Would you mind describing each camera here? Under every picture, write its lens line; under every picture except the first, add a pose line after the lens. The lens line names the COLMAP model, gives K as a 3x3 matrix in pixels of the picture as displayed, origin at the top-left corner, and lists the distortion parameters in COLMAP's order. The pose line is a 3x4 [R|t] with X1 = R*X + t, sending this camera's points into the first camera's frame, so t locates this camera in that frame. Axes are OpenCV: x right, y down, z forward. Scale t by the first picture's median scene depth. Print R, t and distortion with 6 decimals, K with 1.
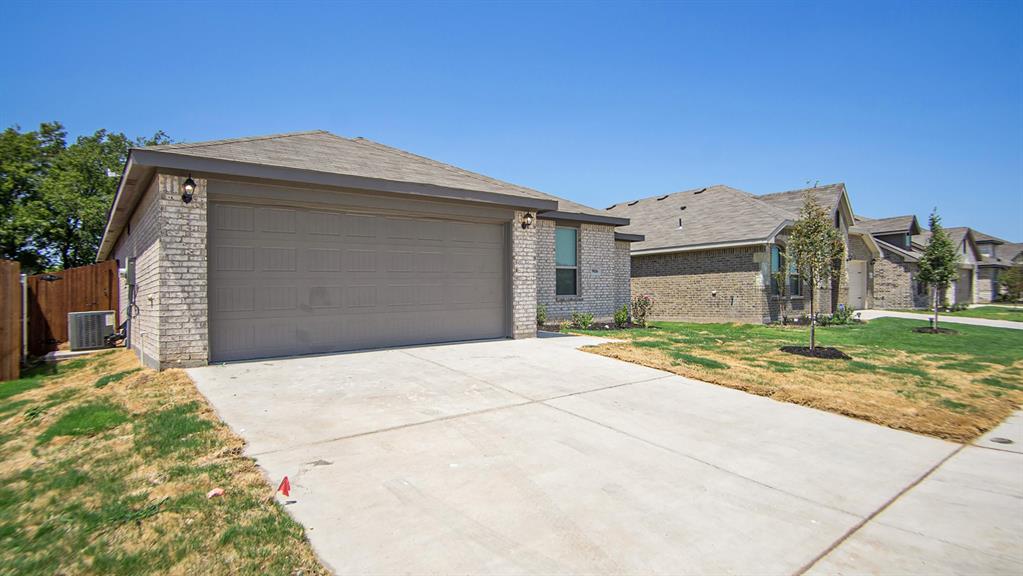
lens RADIAL K [[542.1, 0, 511.5], [0, 542.1, 288.0], [0, 0, 1]] dist [-0.005933, 0.000749]
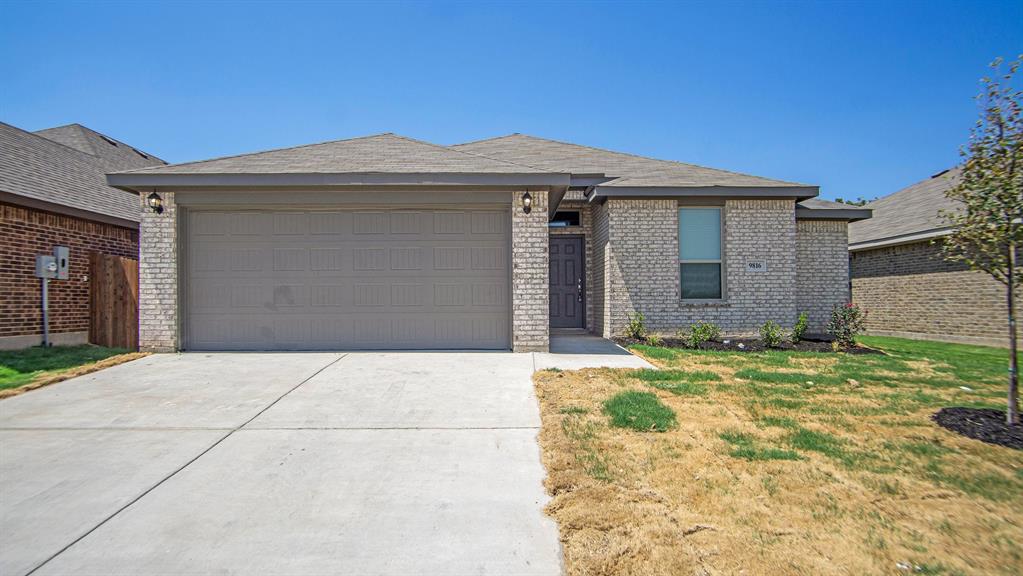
lens RADIAL K [[542.1, 0, 511.5], [0, 542.1, 288.0], [0, 0, 1]] dist [-0.005933, 0.000749]
pose [[0.786762, 0.006591, -0.617221, 0.497520], [-0.007186, 0.999973, 0.001518, -0.001532], [0.617214, 0.003241, 0.786788, 0.368376]]
